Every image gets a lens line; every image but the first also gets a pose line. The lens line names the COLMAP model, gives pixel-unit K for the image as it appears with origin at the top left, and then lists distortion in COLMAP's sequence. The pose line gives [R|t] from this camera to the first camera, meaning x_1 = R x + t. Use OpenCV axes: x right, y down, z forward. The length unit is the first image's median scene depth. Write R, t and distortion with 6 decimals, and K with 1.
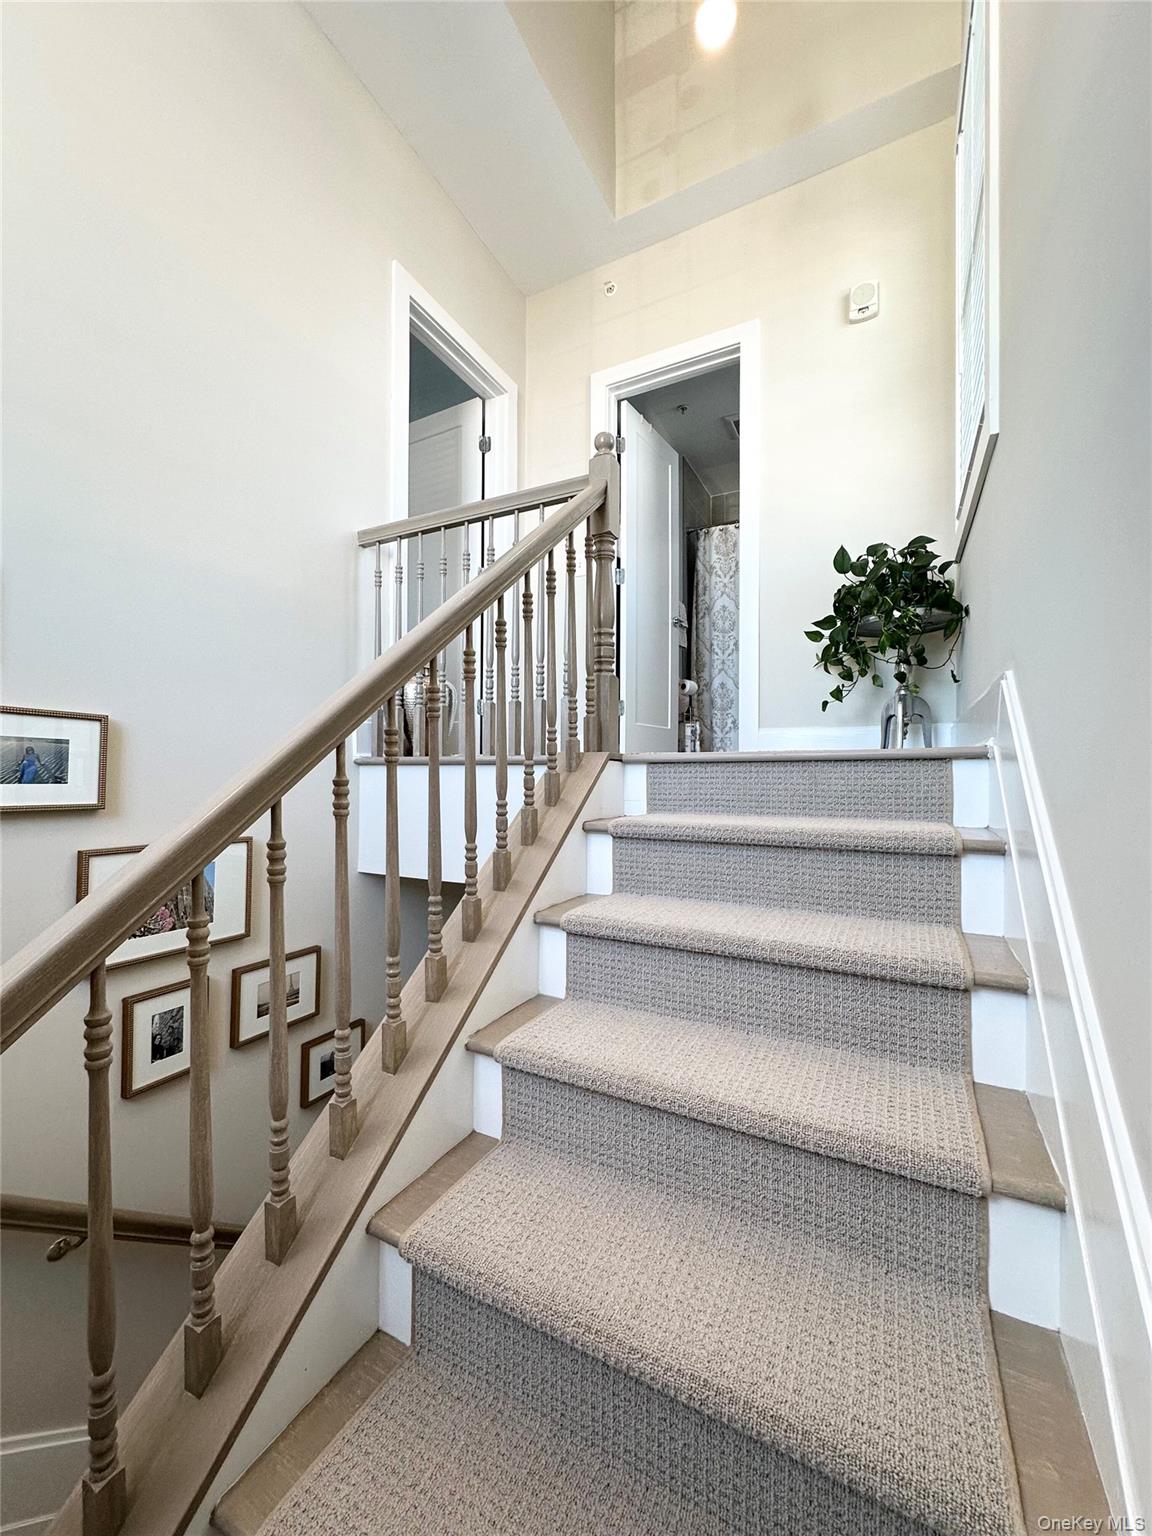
lens RADIAL K [[610.2, 0, 568.2], [0, 610.2, 762.7], [0, 0, 1]] dist [-0.003348, -0.000261]
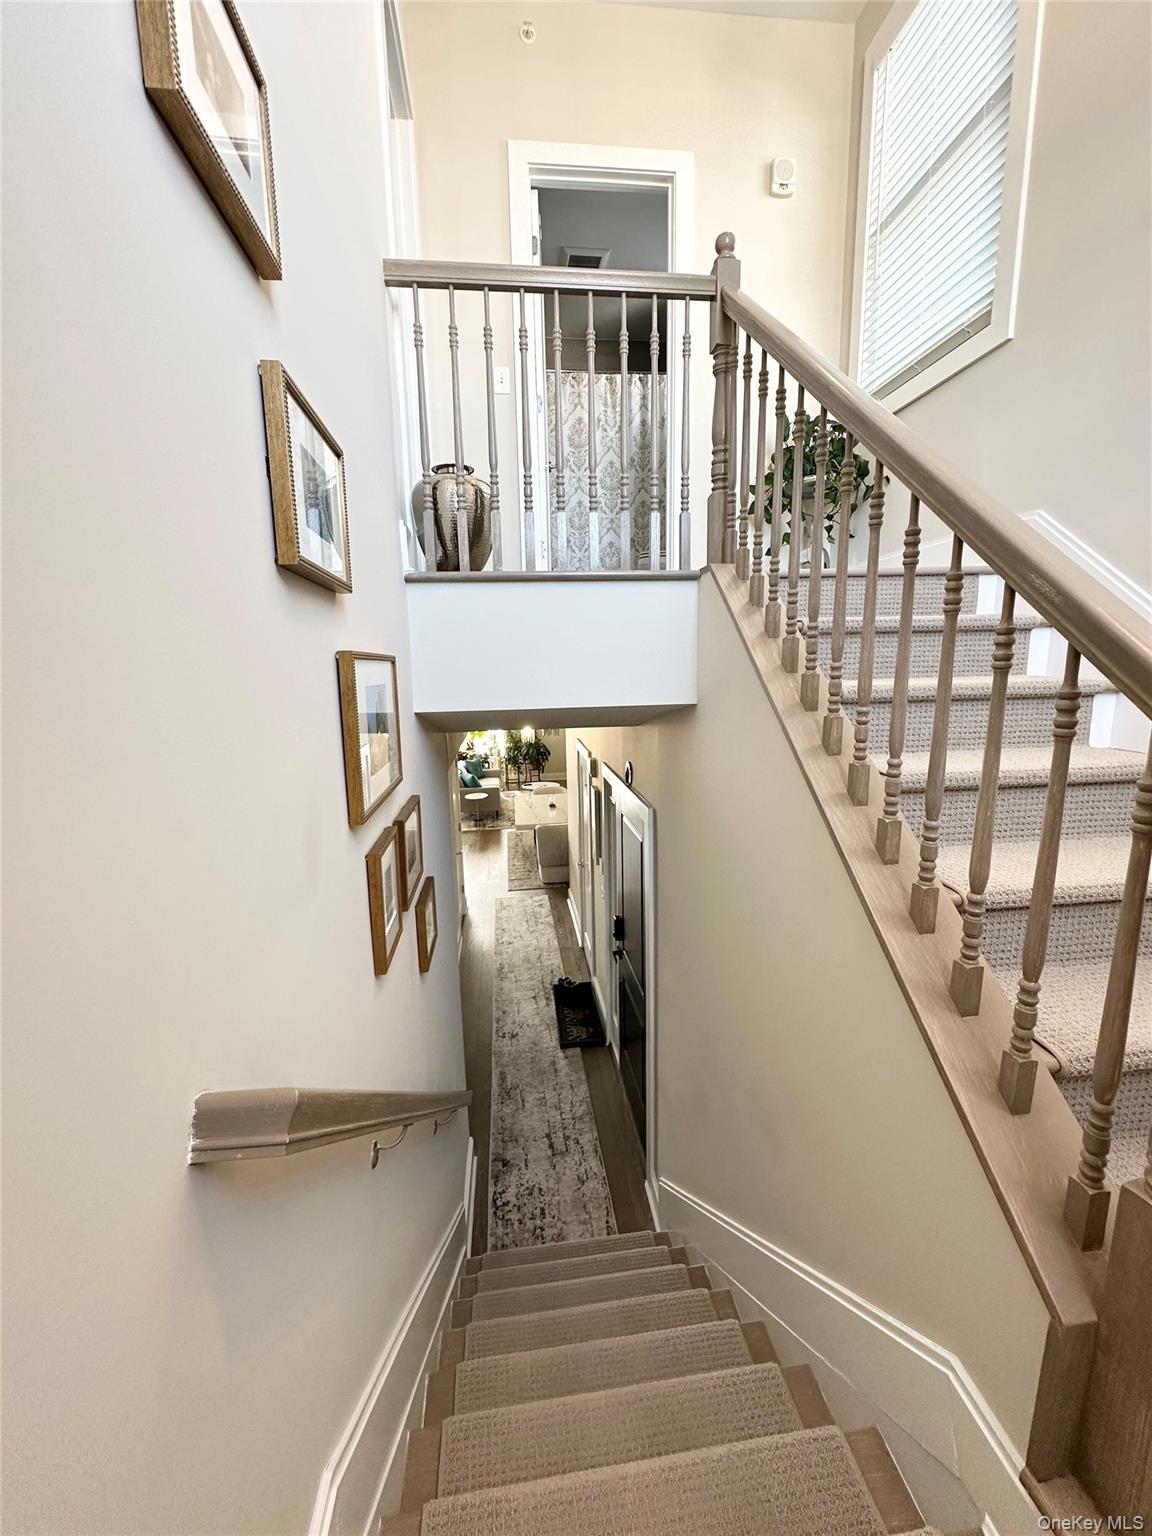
lens RADIAL K [[610.2, 0, 574.3], [0, 610.2, 769.5], [0, 0, 1]] dist [-0.003348, -0.000261]
pose [[0.819722, -0.126240, 0.558676, -0.505850], [0.019537, 0.981004, 0.193003, 0.076115], [-0.572428, -0.147294, 0.806617, 0.130602]]
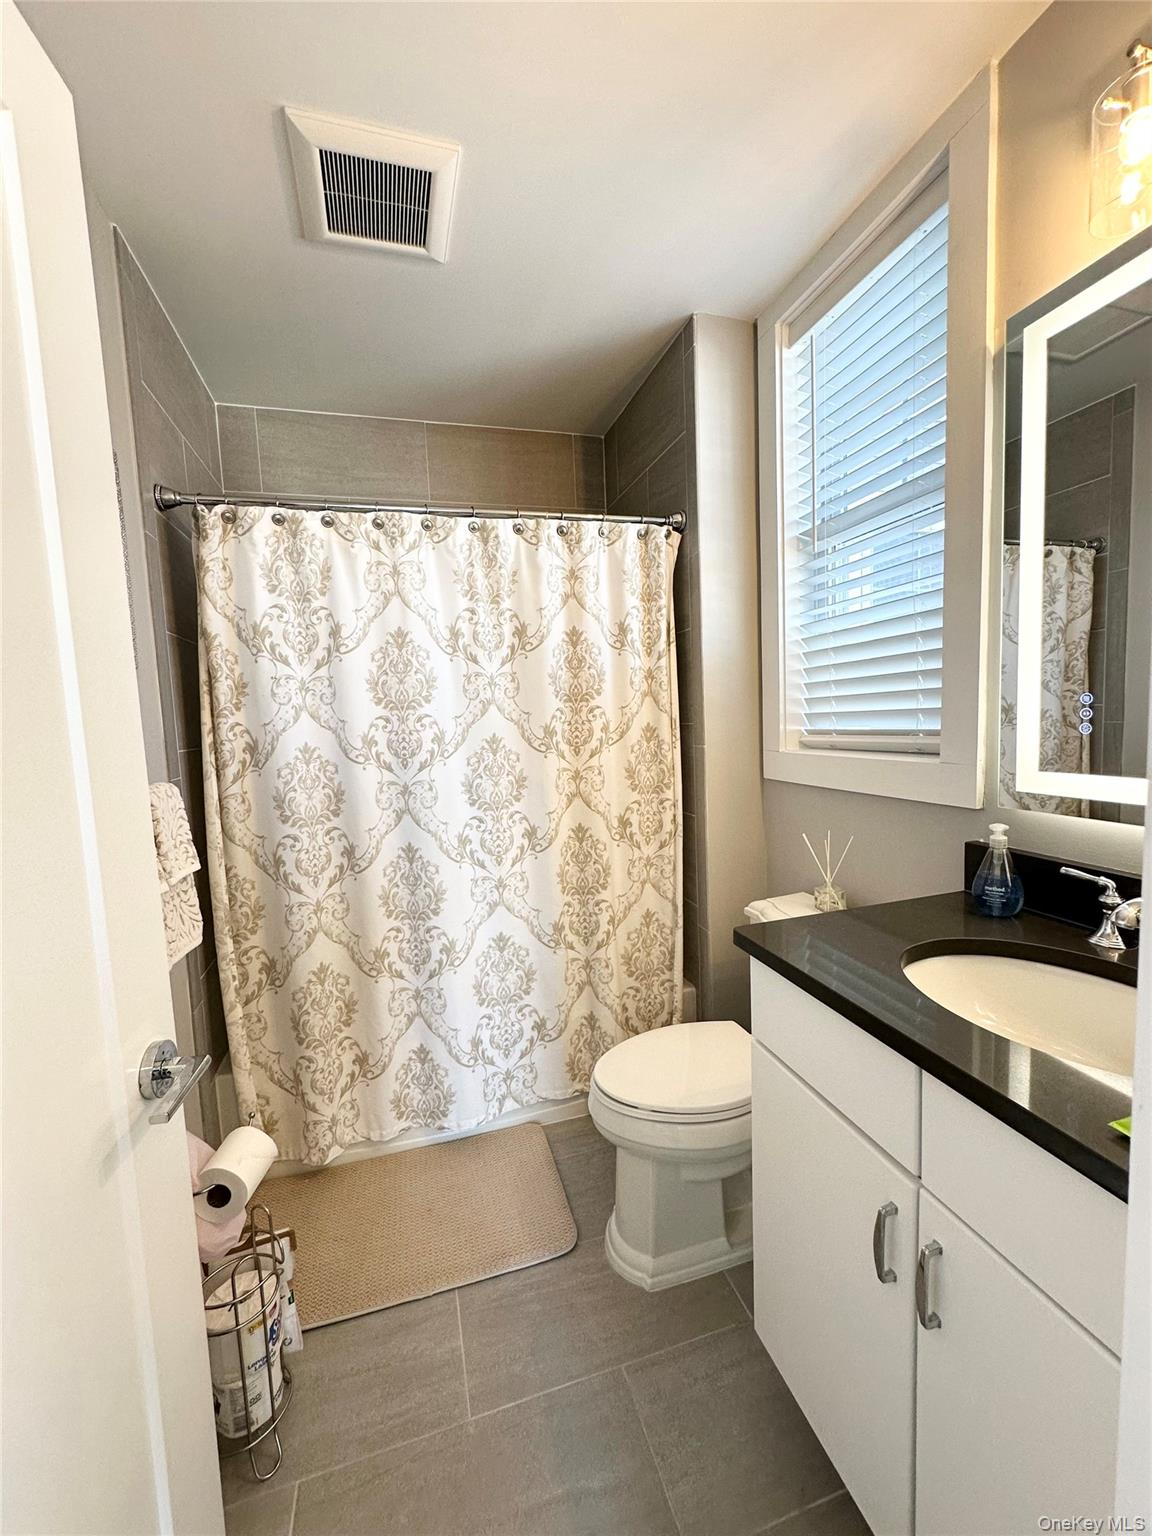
lens RADIAL K [[610.2, 0, 573.3], [0, 610.2, 767.9], [0, 0, 1]] dist [-0.003348, -0.000261]
pose [[0.715702, -0.099196, 0.691325, 0.184563], [0.037408, 0.993886, 0.103882, -0.417586], [-0.697403, -0.048487, 0.715037, 0.970623]]
